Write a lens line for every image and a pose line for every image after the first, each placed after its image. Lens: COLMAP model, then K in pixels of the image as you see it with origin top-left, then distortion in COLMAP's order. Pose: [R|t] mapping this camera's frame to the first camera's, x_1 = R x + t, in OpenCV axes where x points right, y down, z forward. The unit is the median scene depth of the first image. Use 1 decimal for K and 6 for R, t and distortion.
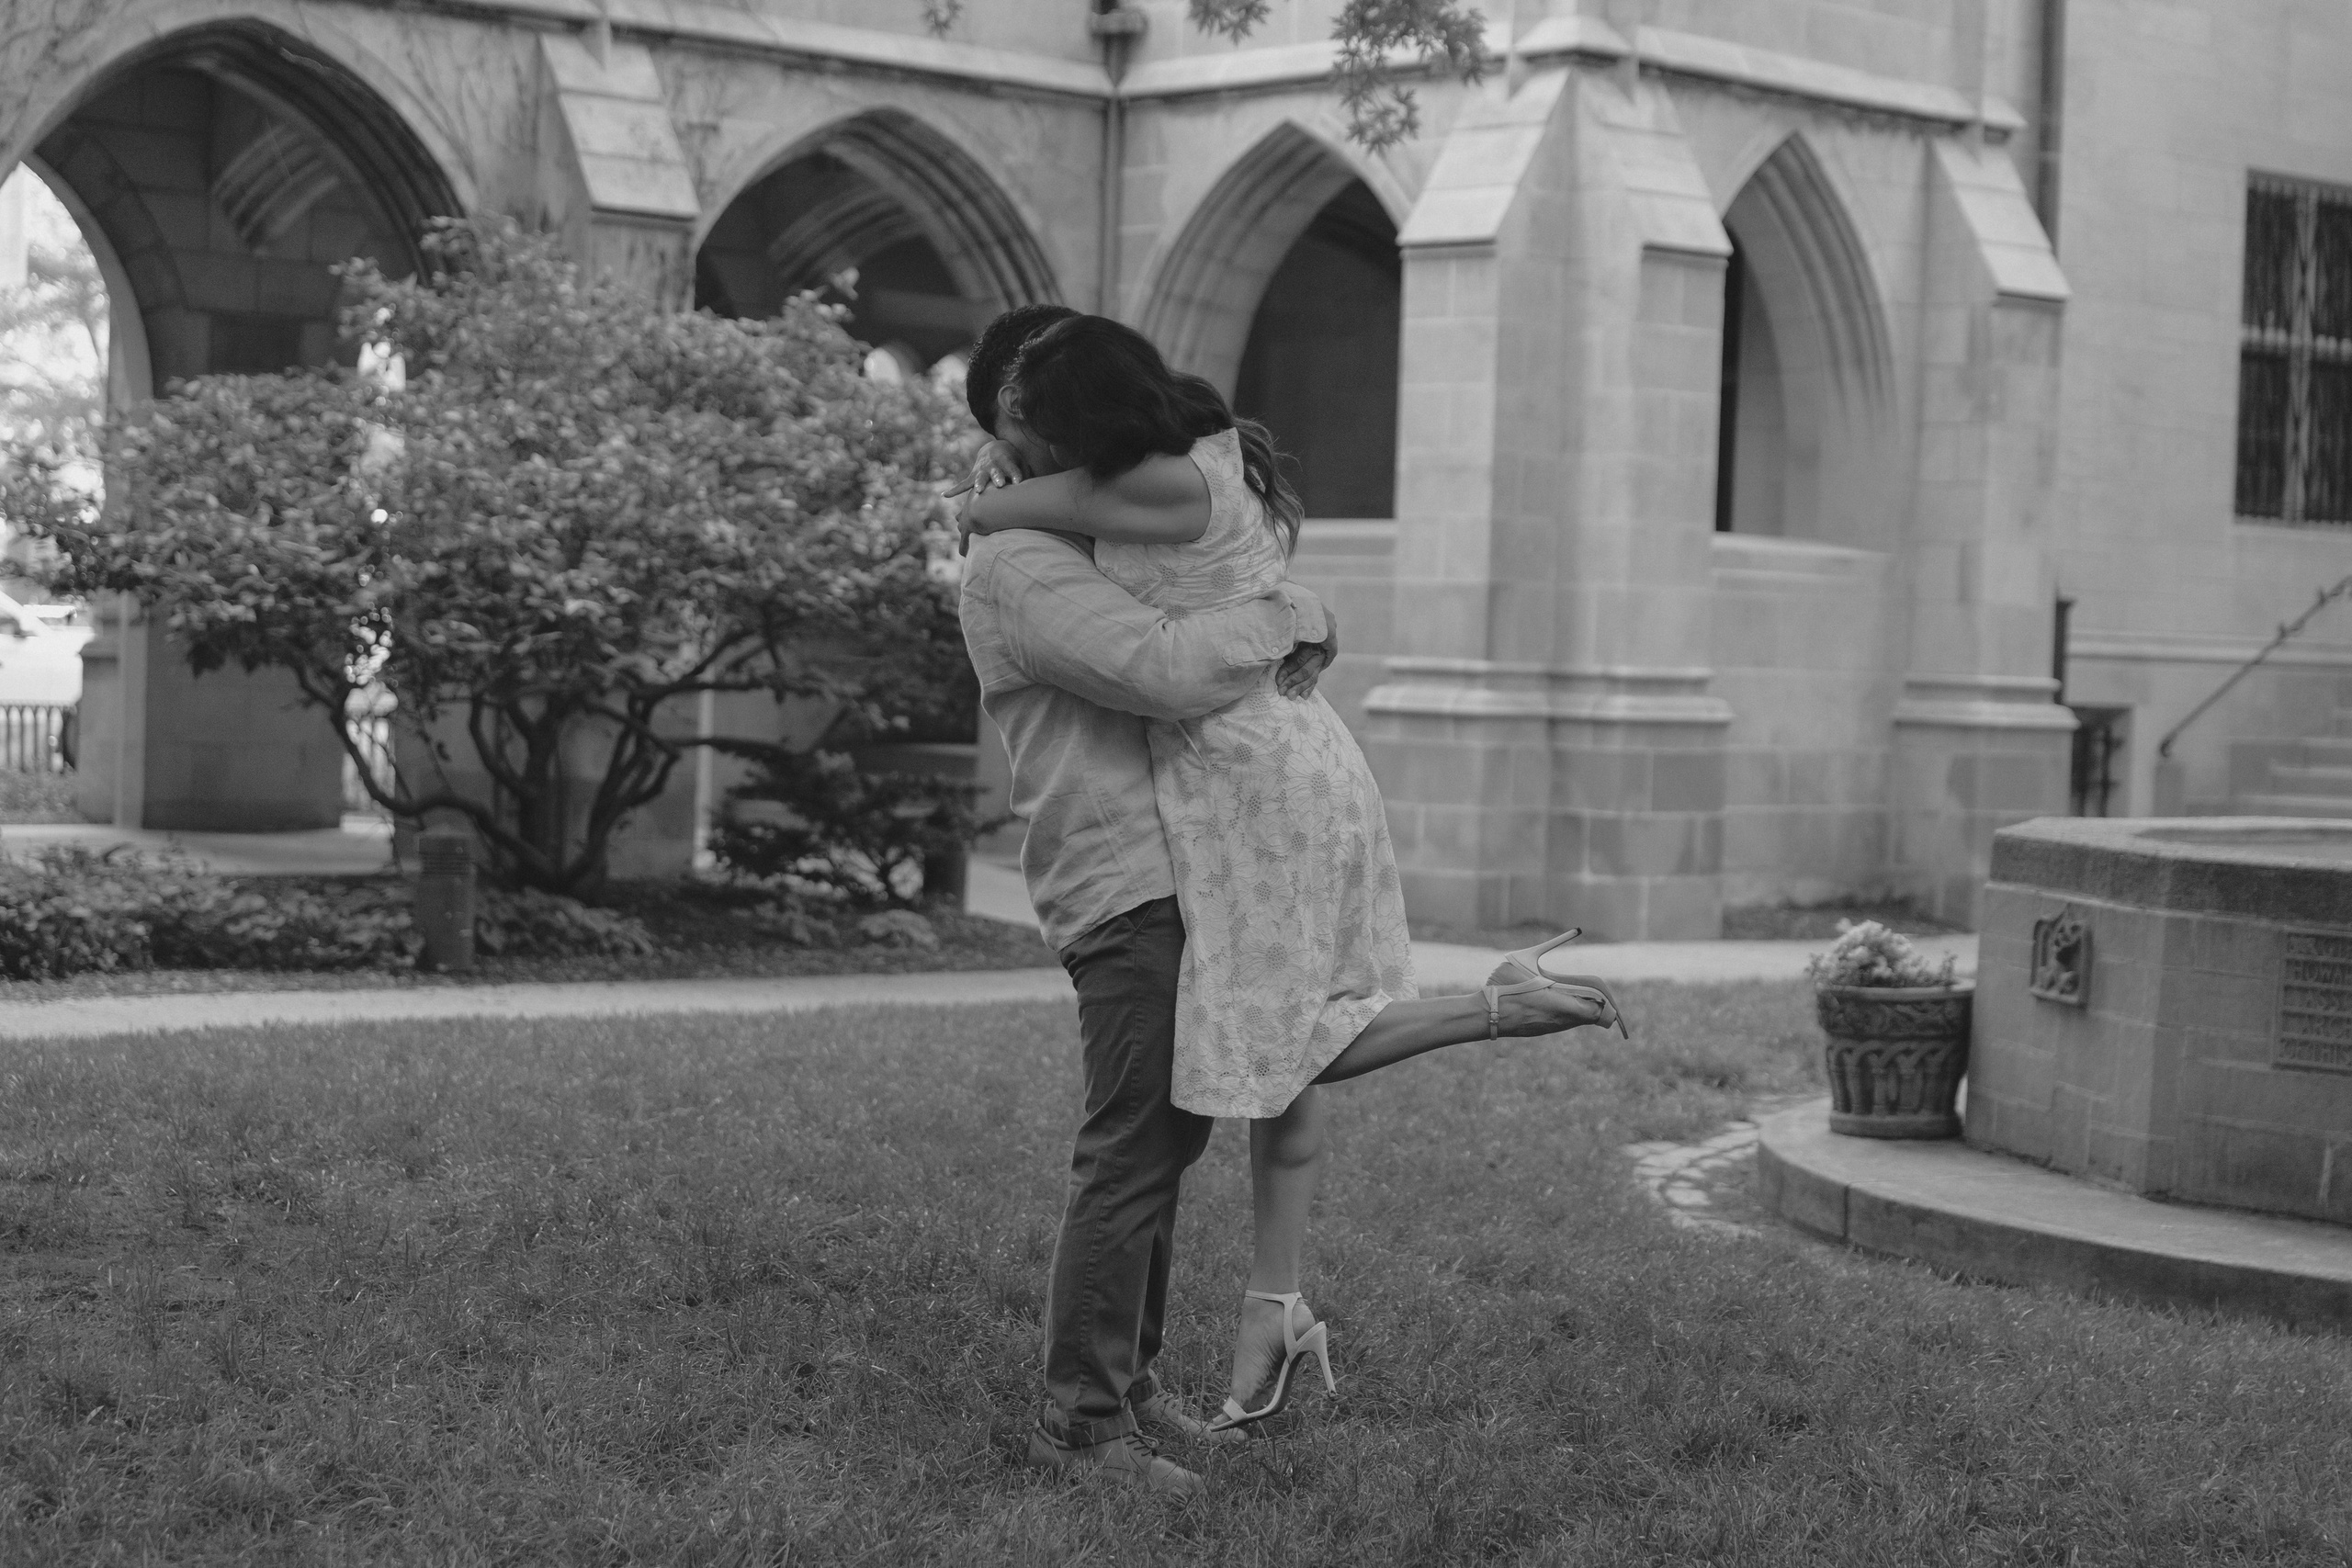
lens RADIAL K [[4268.8, 0, 1132.3], [0, 4268.8, 800.9], [0, 0, 1]] dist [-0.005274, 0.000000]
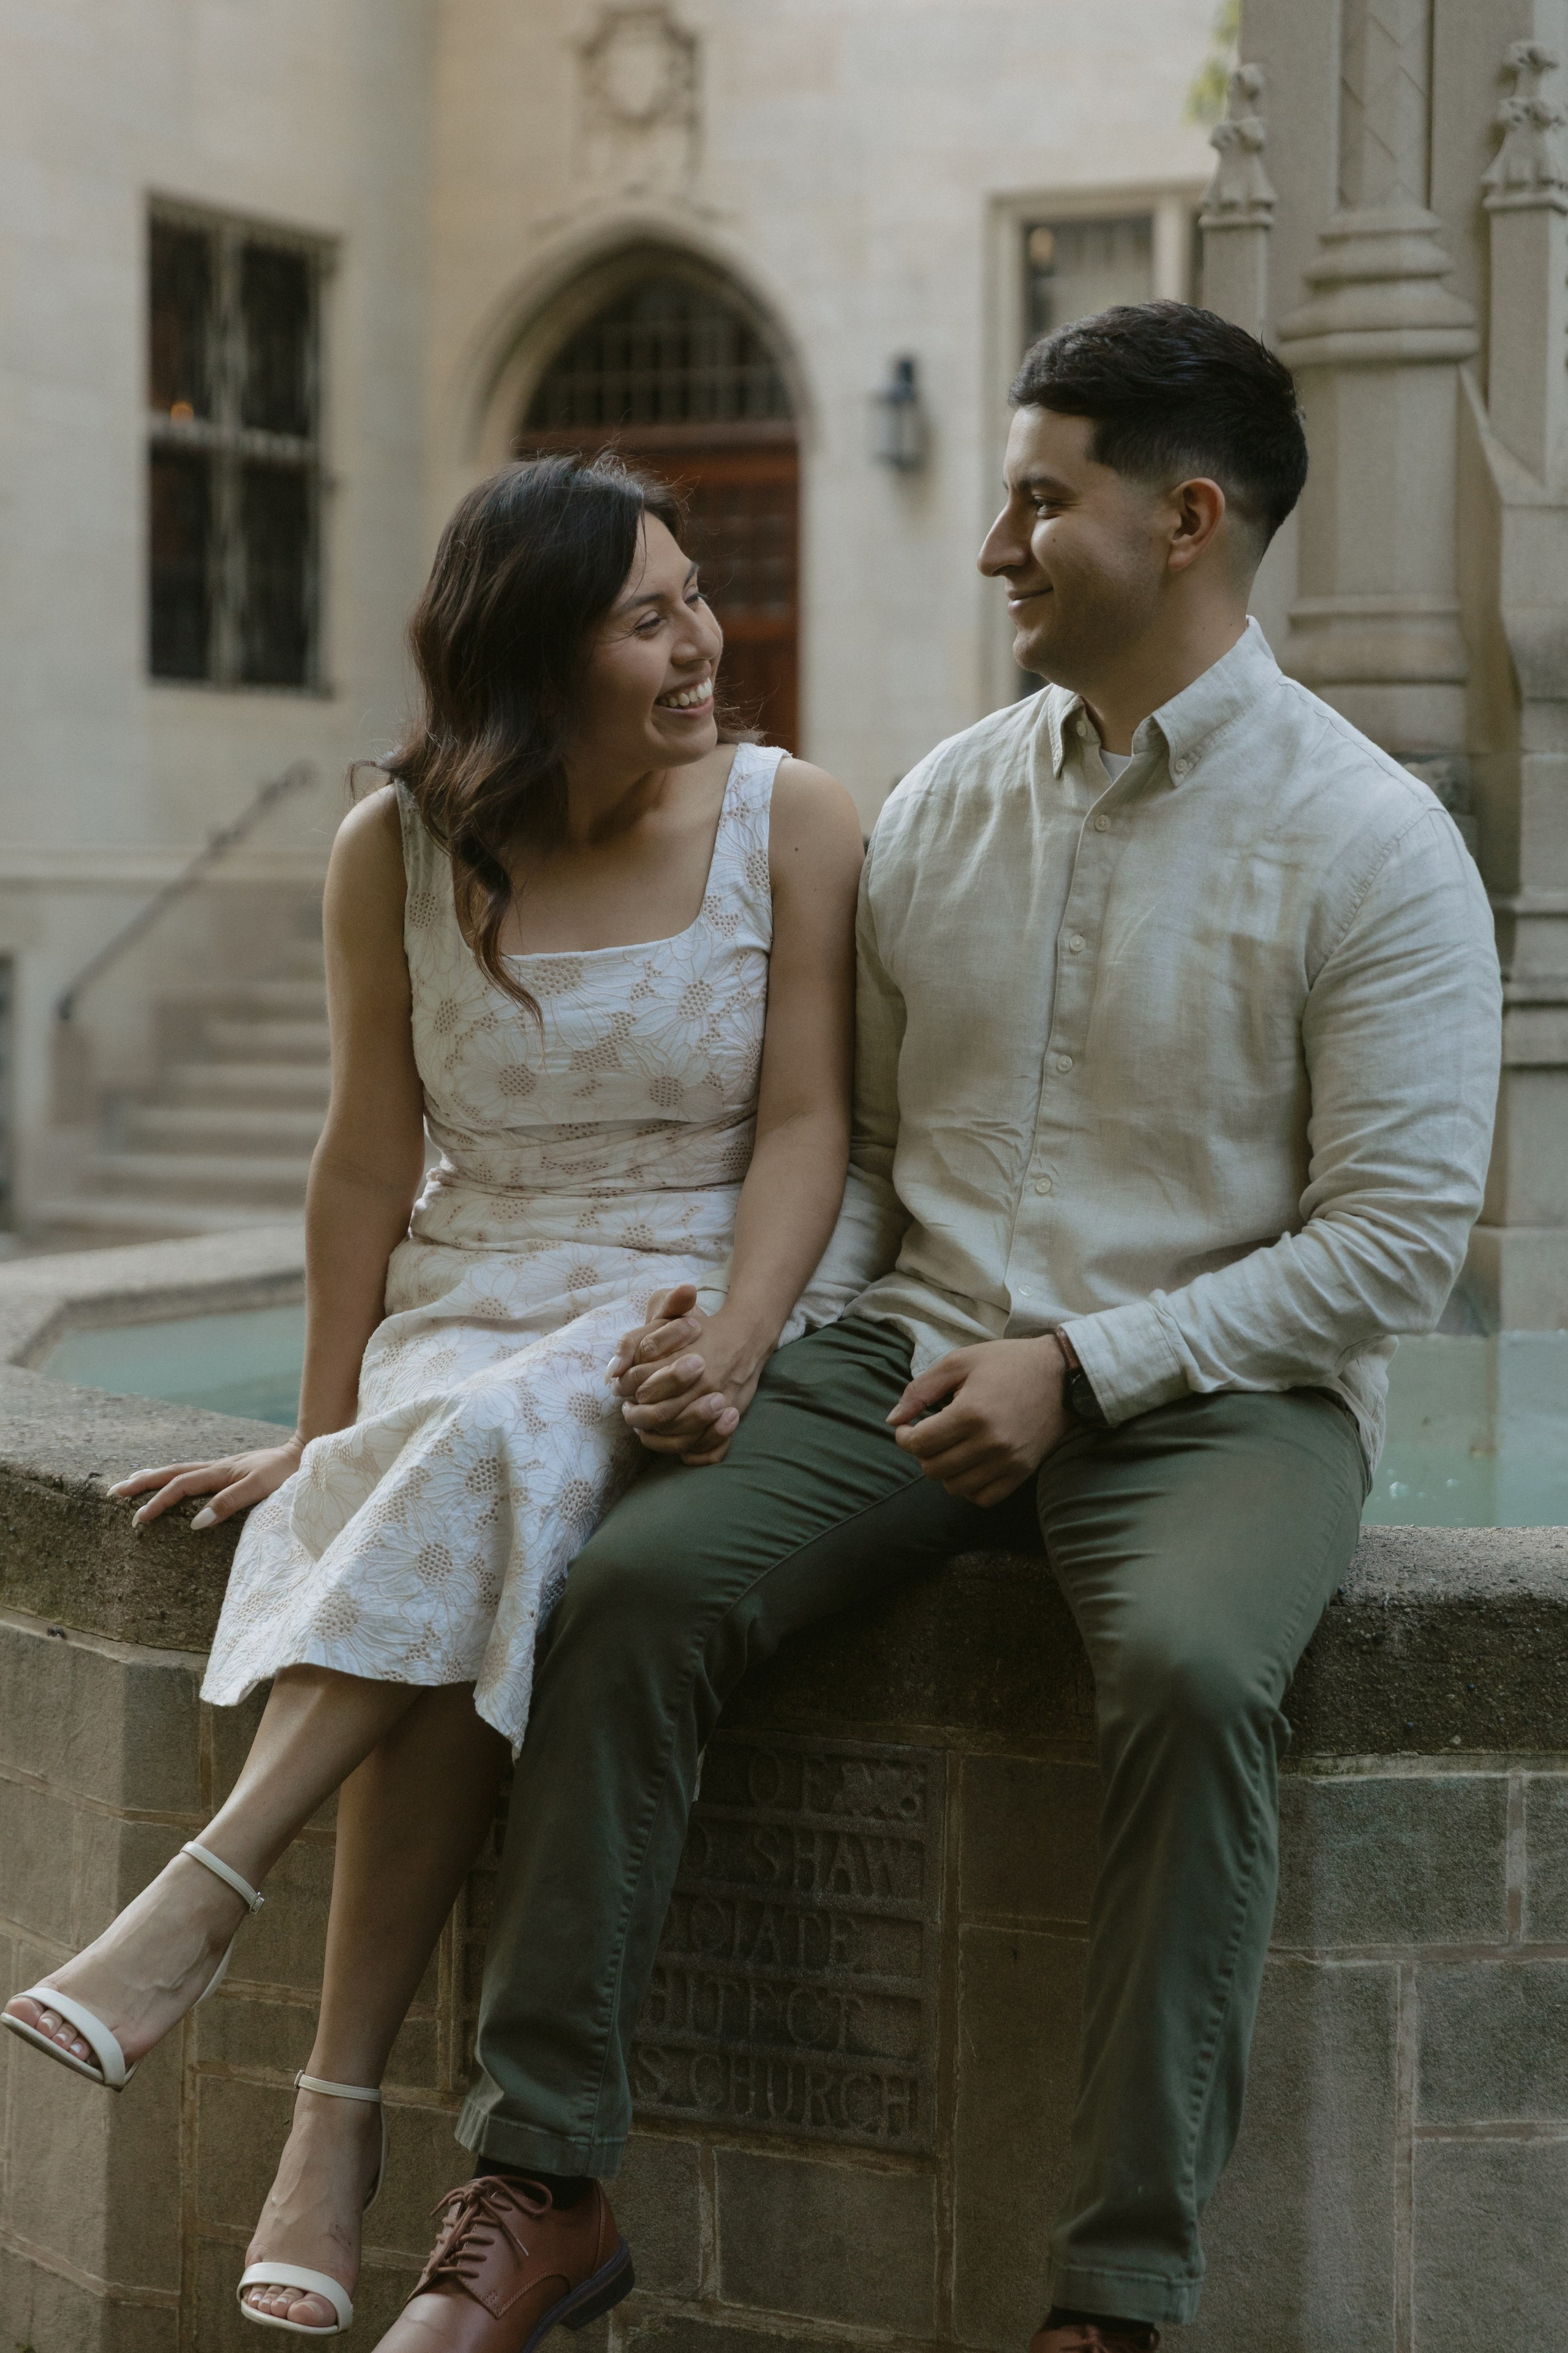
lens RADIAL K [[4598.9, 0, 774.5], [0, 4598.9, 1161.8], [0, 0, 1]] dist [-0.010273, 0.000000]
pose [[0.923545, -0.049334, 0.380305, 0.070630], [0.038206, 0.998594, 0.036759, -0.012550], [-0.381583, -0.019419, 0.924130, 0.296971]]
